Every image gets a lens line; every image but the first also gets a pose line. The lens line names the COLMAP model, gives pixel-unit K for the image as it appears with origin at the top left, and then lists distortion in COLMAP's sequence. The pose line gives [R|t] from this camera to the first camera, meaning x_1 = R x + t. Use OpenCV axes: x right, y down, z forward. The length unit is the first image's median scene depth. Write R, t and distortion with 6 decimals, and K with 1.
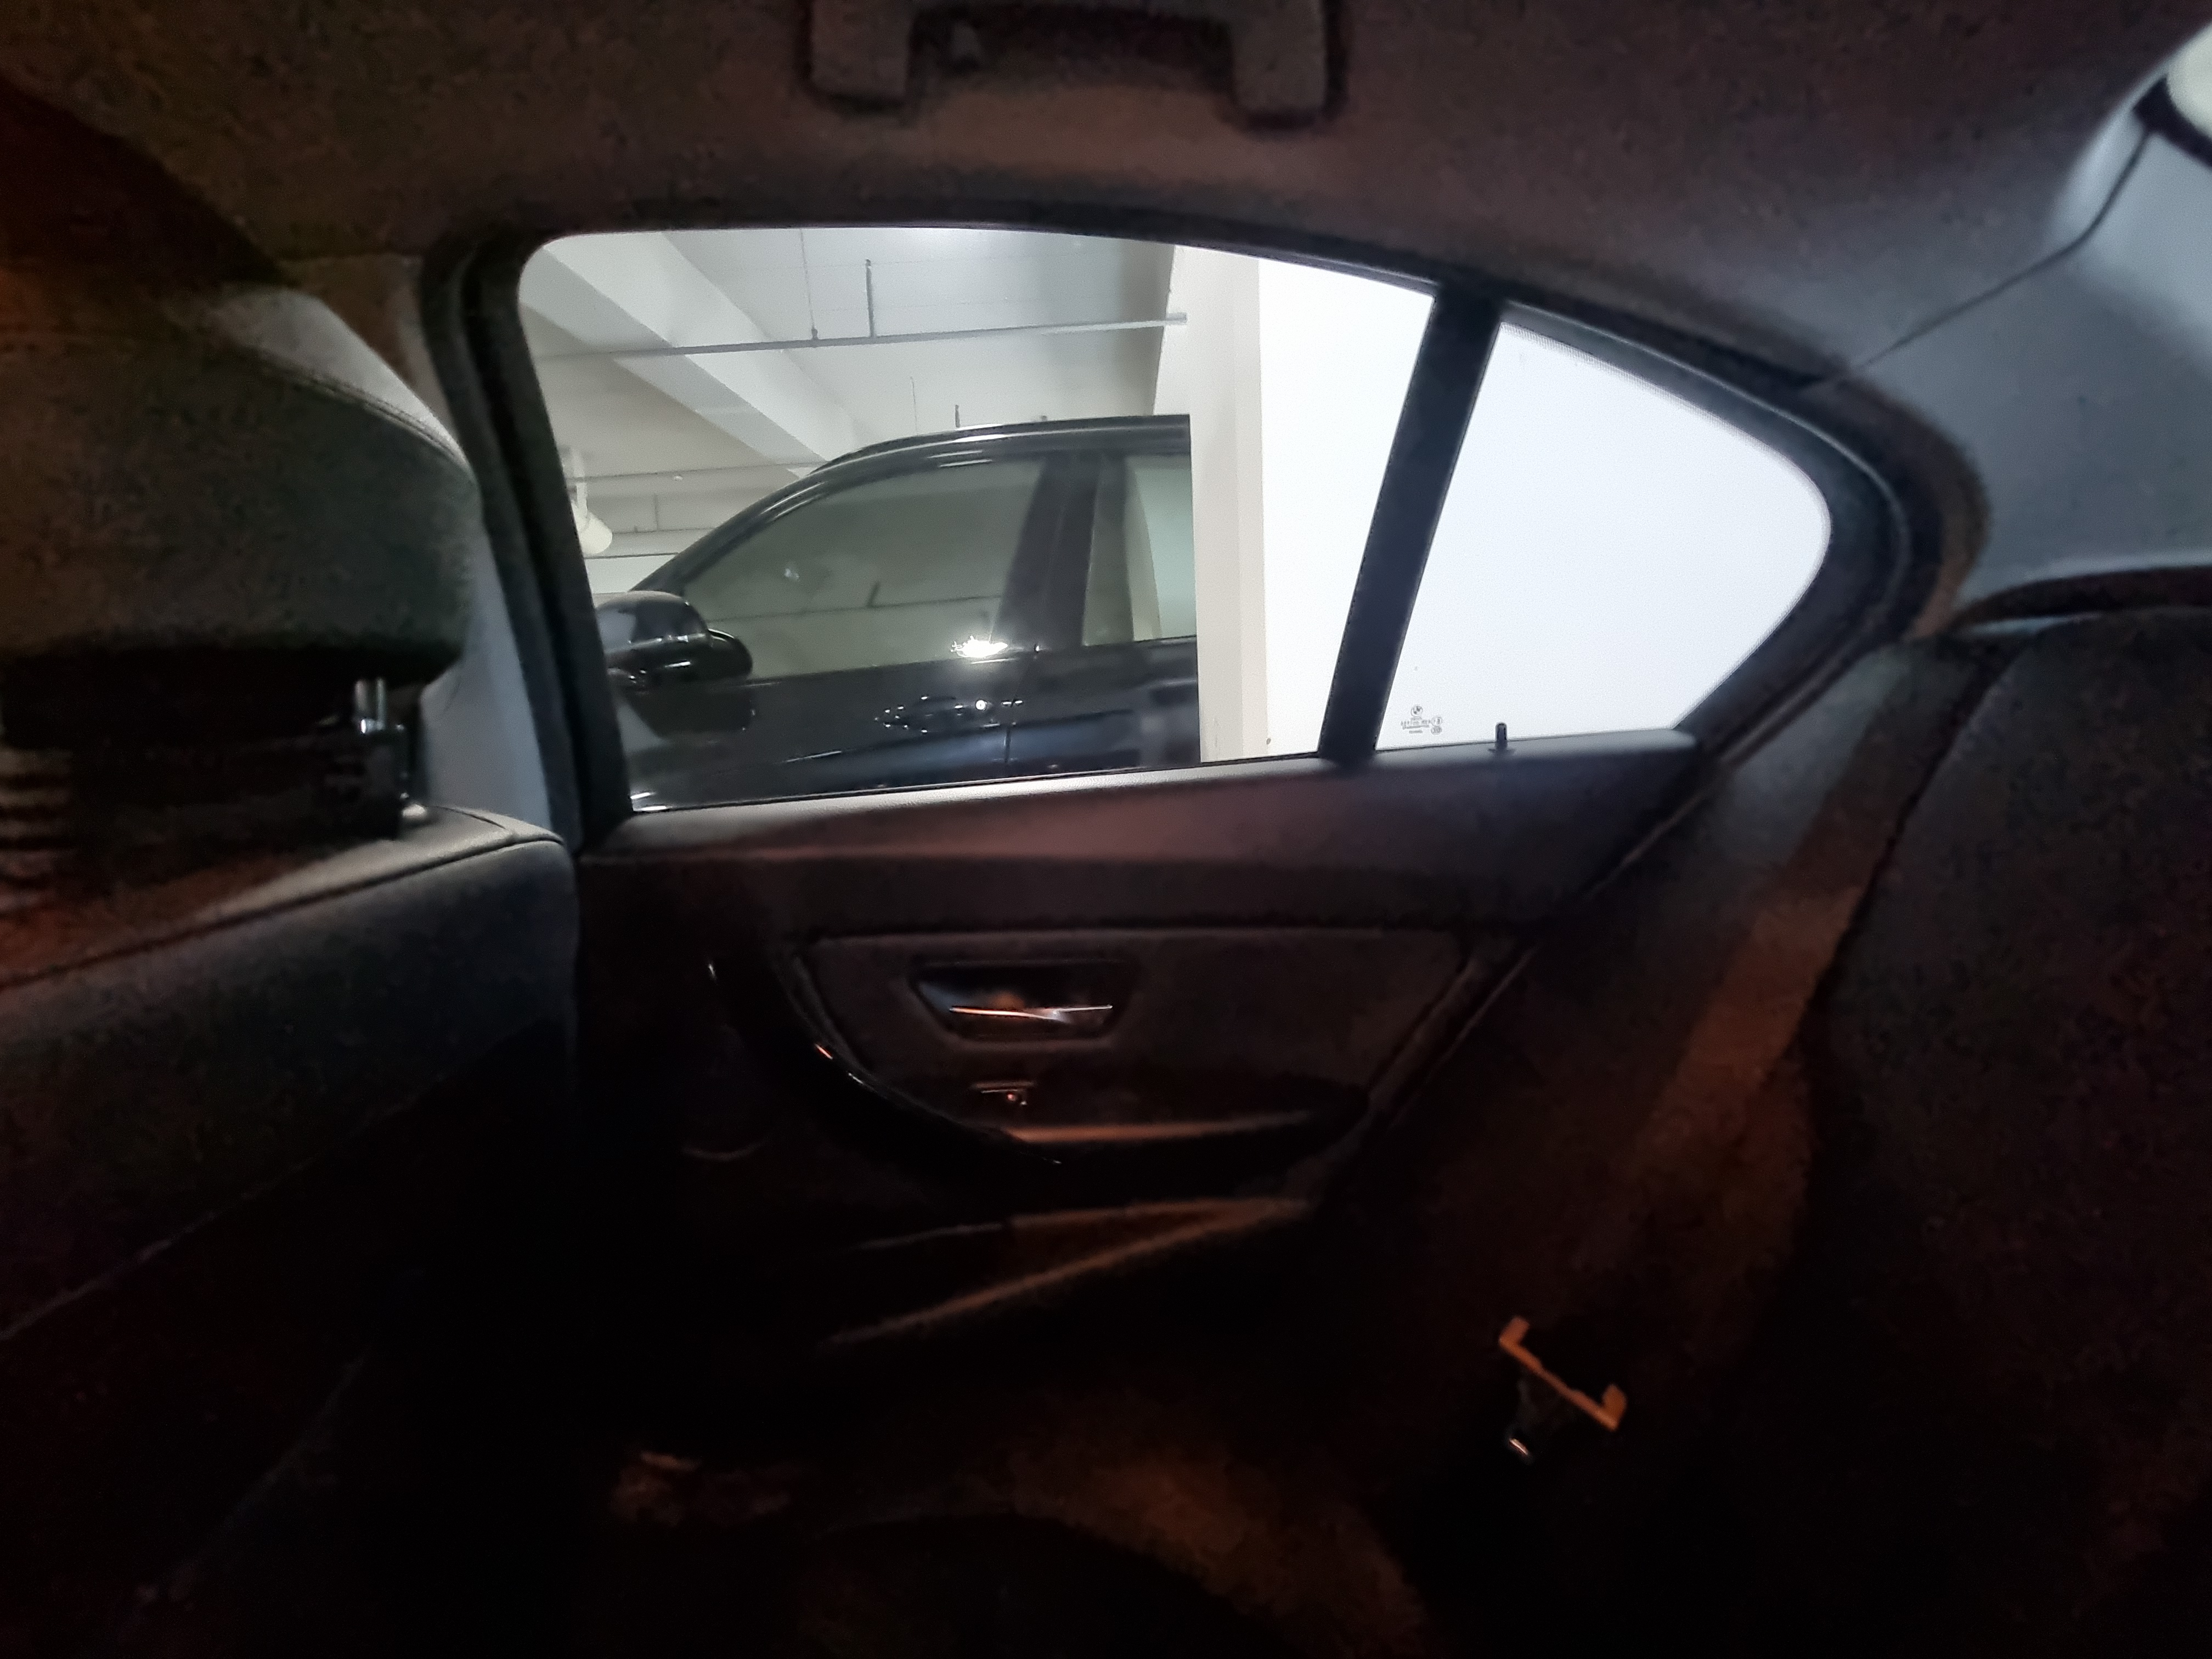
lens RADIAL K [[906.3, 0, 1116.3], [0, 906.3, 828.6], [0, 0, 1]] dist [-0.000330, -0.000305]
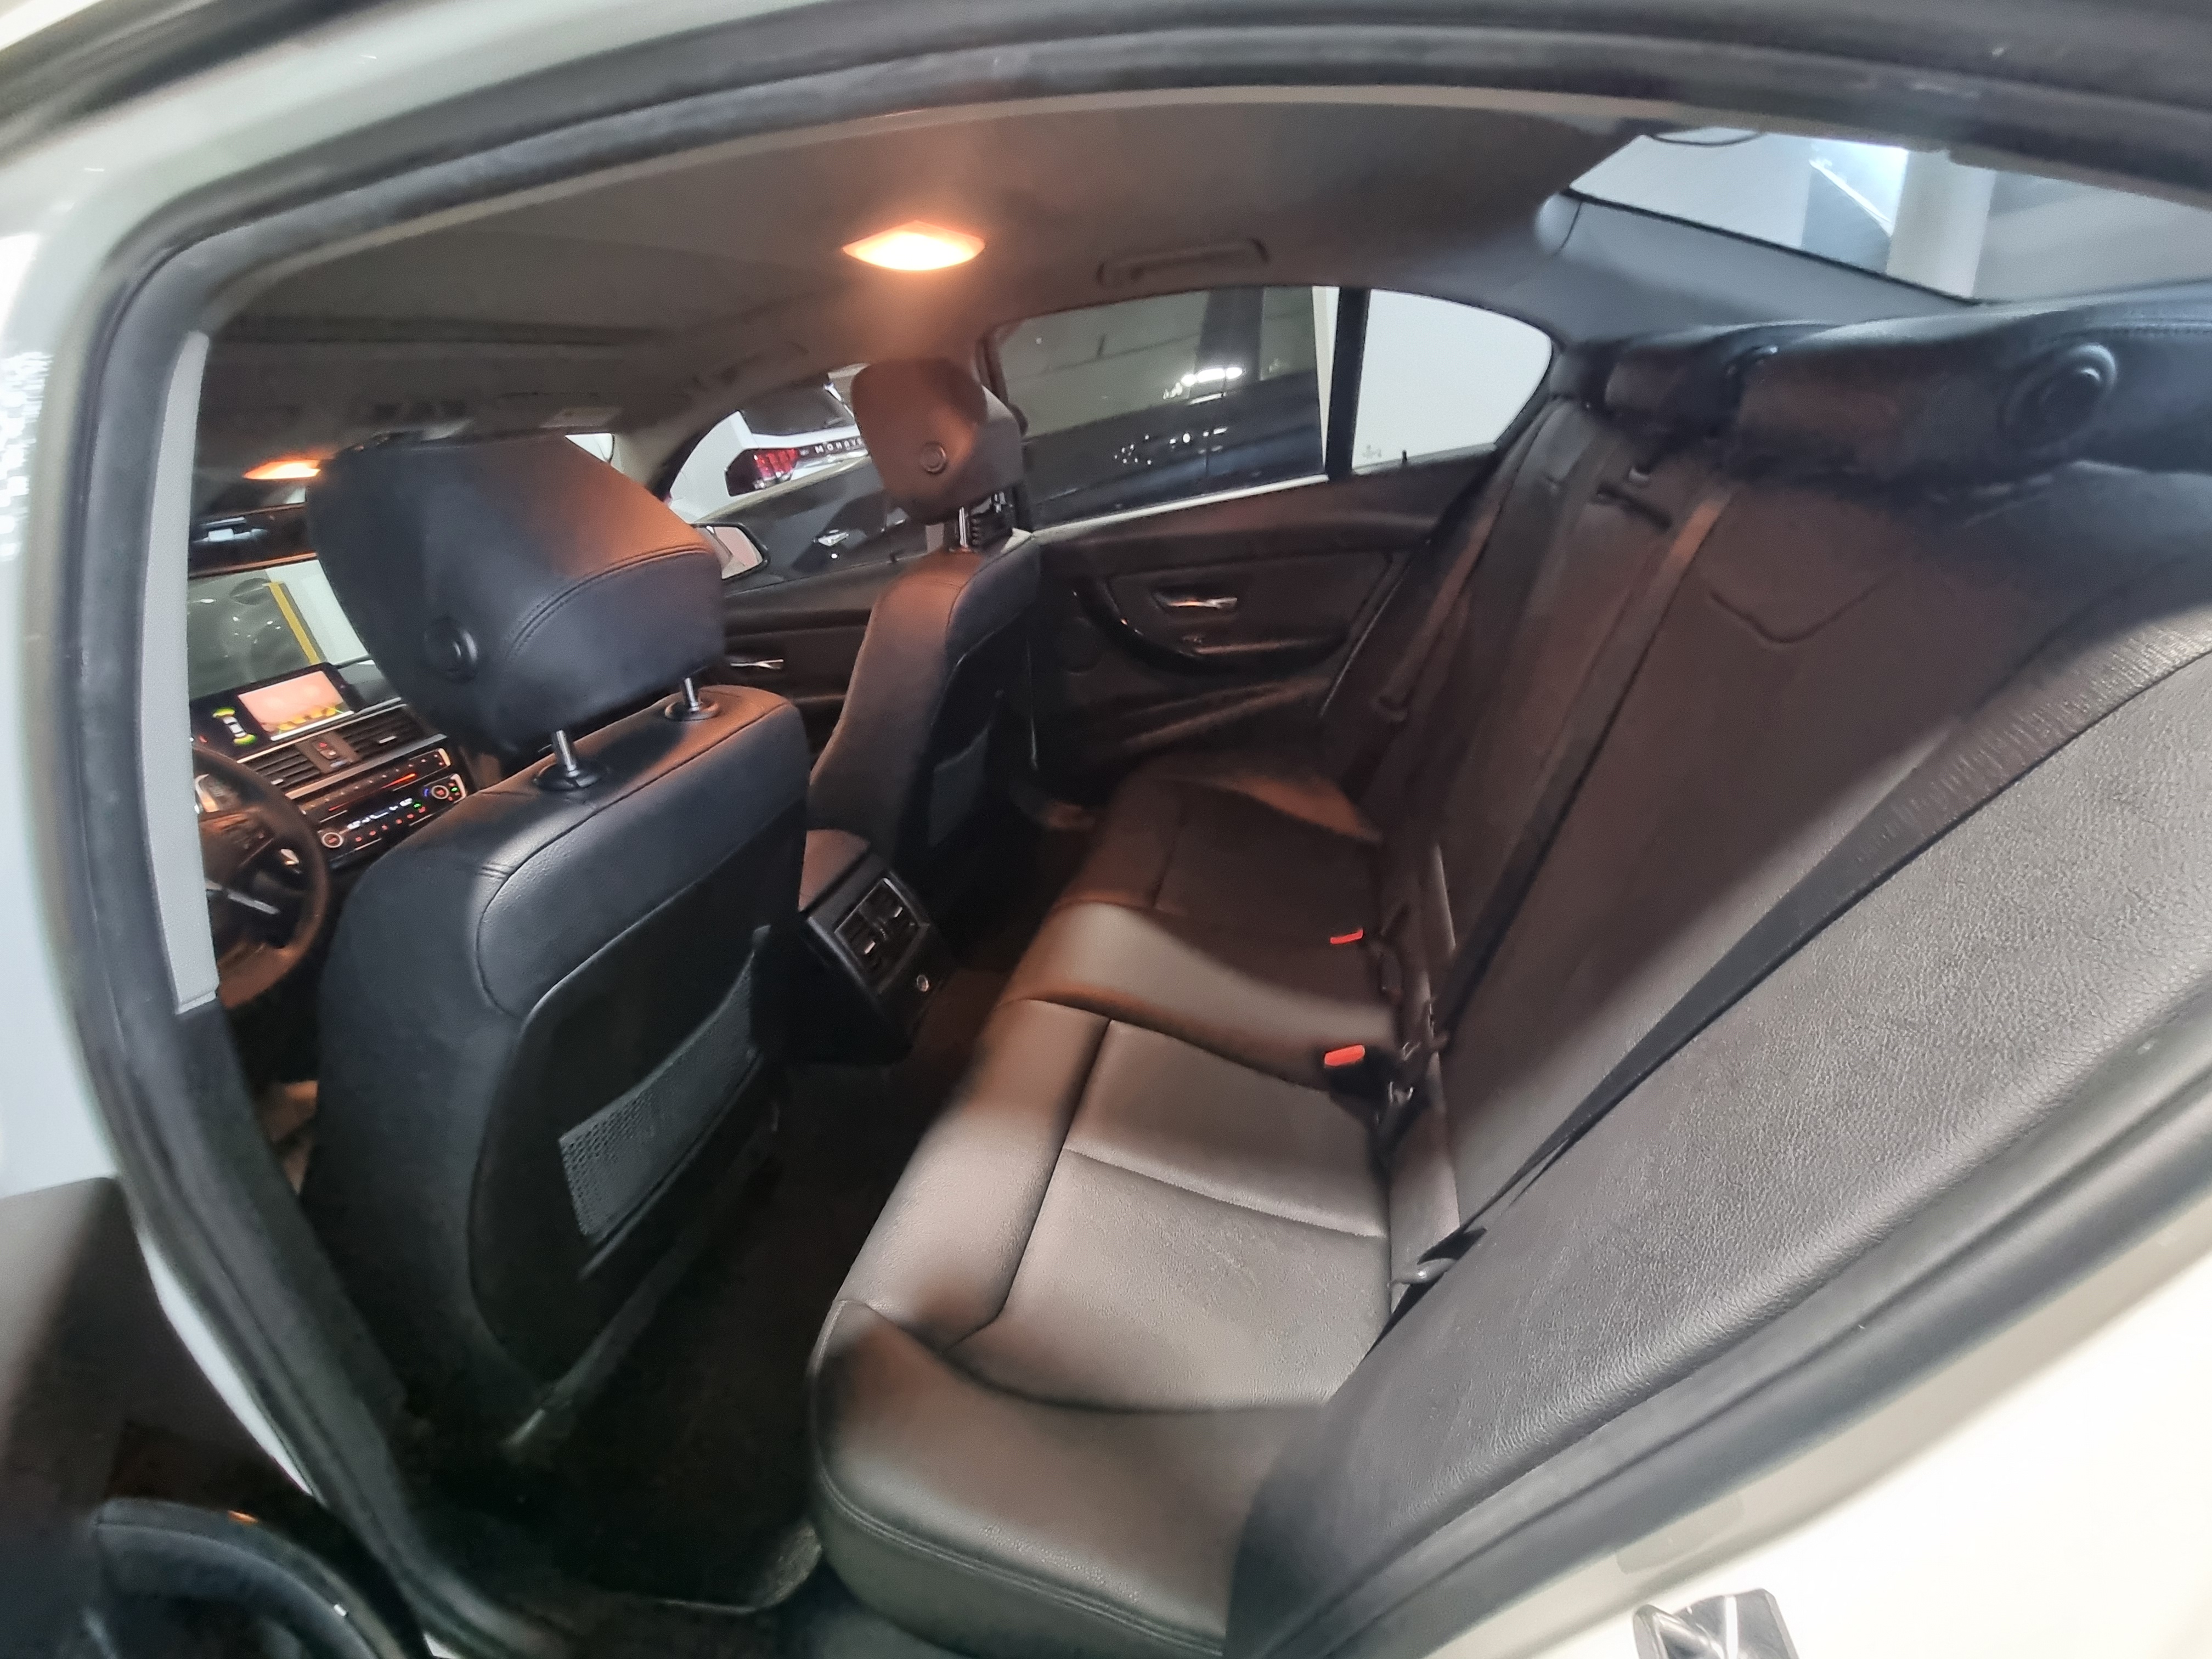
lens RADIAL K [[906.3, 0, 1116.3], [0, 906.3, 828.6], [0, 0, 1]] dist [-0.000330, -0.000305]
pose [[0.963487, -0.017695, -0.267169, 0.308071], [0.100511, 0.948744, 0.299637, 0.024296], [0.248174, -0.315550, 0.915881, -1.422226]]
